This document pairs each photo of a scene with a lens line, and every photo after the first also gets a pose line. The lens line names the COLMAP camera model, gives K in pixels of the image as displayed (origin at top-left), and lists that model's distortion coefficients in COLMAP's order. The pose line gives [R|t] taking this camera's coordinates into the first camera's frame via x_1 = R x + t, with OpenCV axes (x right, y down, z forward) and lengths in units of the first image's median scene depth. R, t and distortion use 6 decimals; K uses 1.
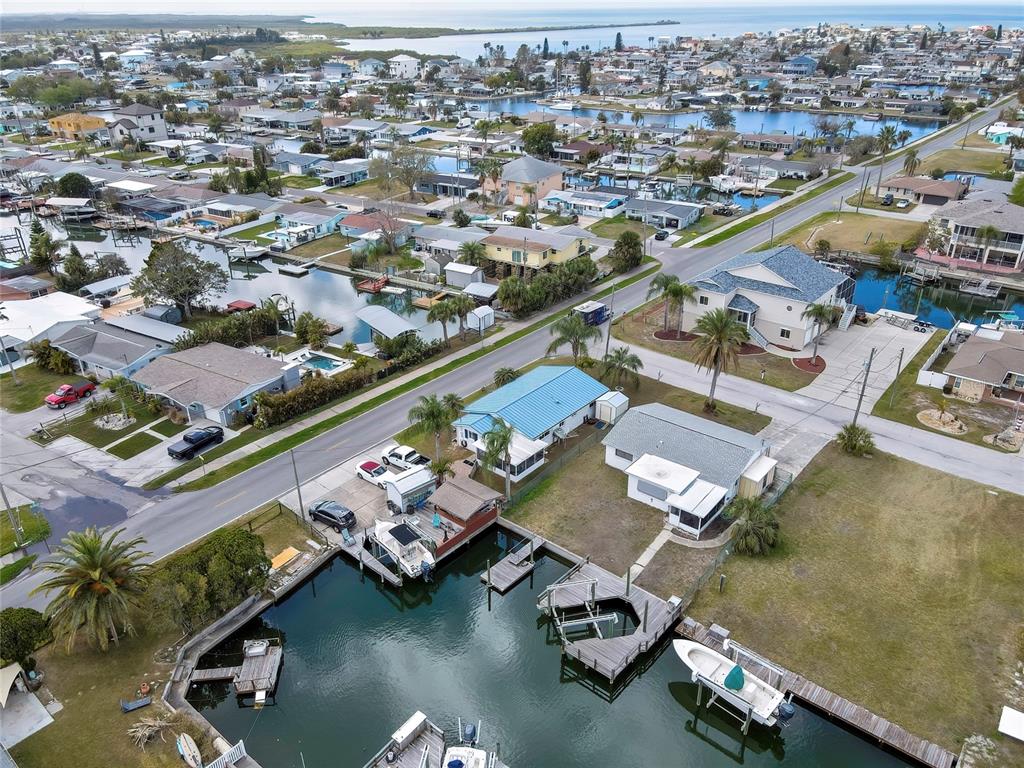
lens RADIAL K [[758.4, 0, 509.9], [0, 758.4, 385.5], [0, 0, 1]] dist [0.010268, 0.005103]
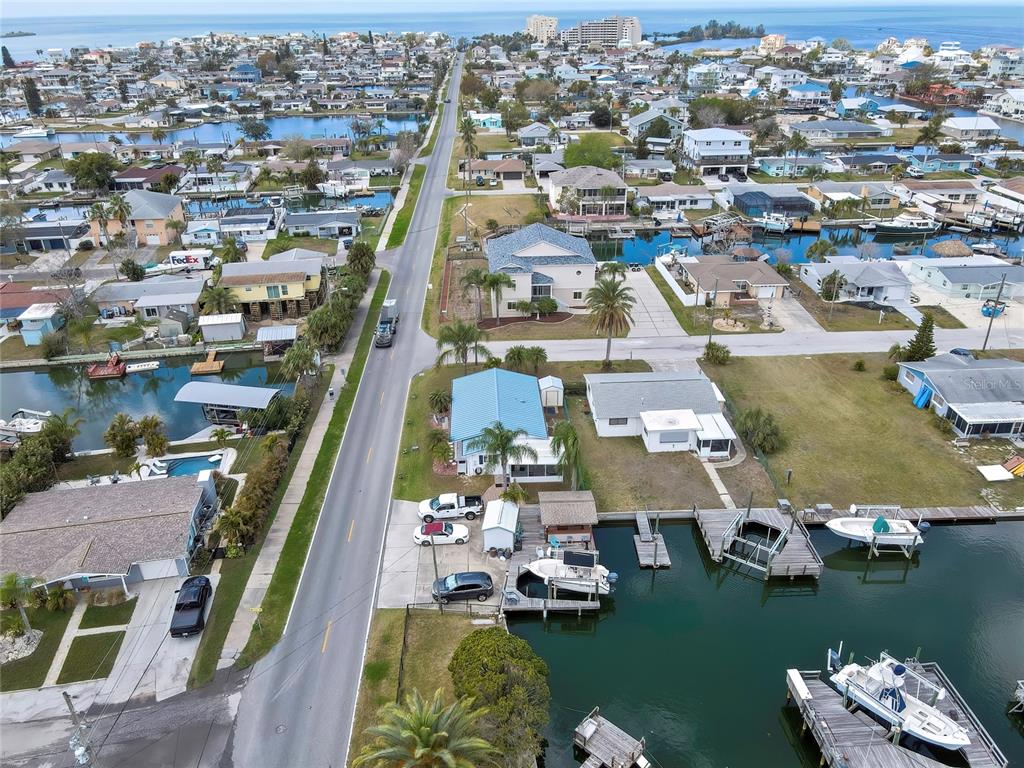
lens RADIAL K [[758.4, 0, 509.6], [0, 758.4, 376.2], [0, 0, 1]] dist [0.010268, 0.005103]
pose [[0.739448, -0.294597, 0.605334, -0.367851], [0.306491, 0.947897, 0.086916, -0.068955], [-0.599400, 0.121260, 0.791212, 0.133033]]
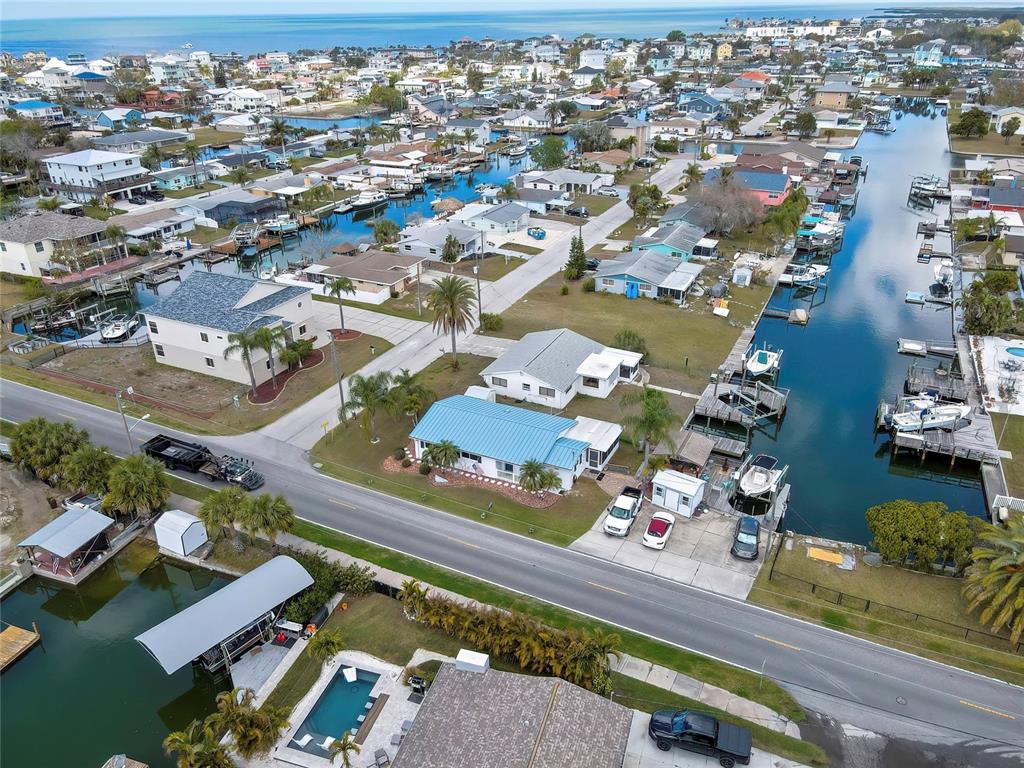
lens RADIAL K [[758.4, 0, 506.9], [0, 758.4, 385.6], [0, 0, 1]] dist [0.010268, 0.005103]
pose [[-0.228402, -0.422636, 0.877047, -0.502740], [0.452249, 0.751705, 0.480011, -0.304497], [-0.862151, 0.506279, 0.019446, 0.638242]]
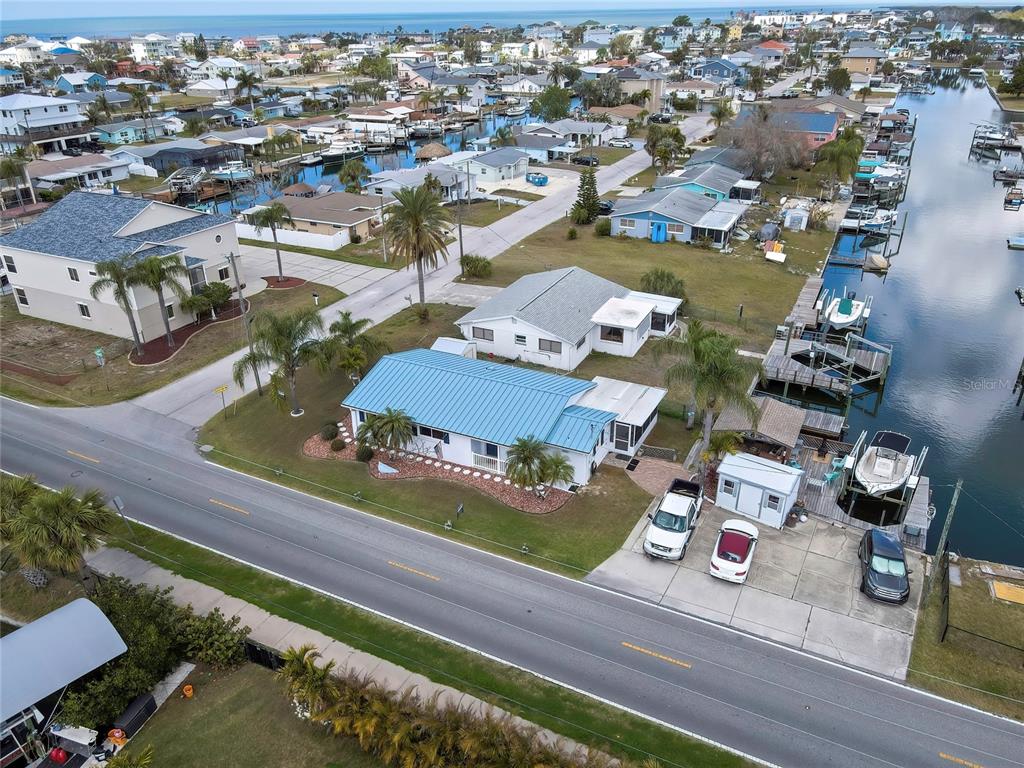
lens RADIAL K [[758.4, 0, 506.4], [0, 758.4, 386.5], [0, 0, 1]] dist [0.010268, 0.005103]
pose [[-0.225804, -0.422299, 0.877882, -0.338013], [0.453158, 0.752188, 0.478393, -0.177761], [-0.862357, 0.505843, 0.021521, 0.649471]]
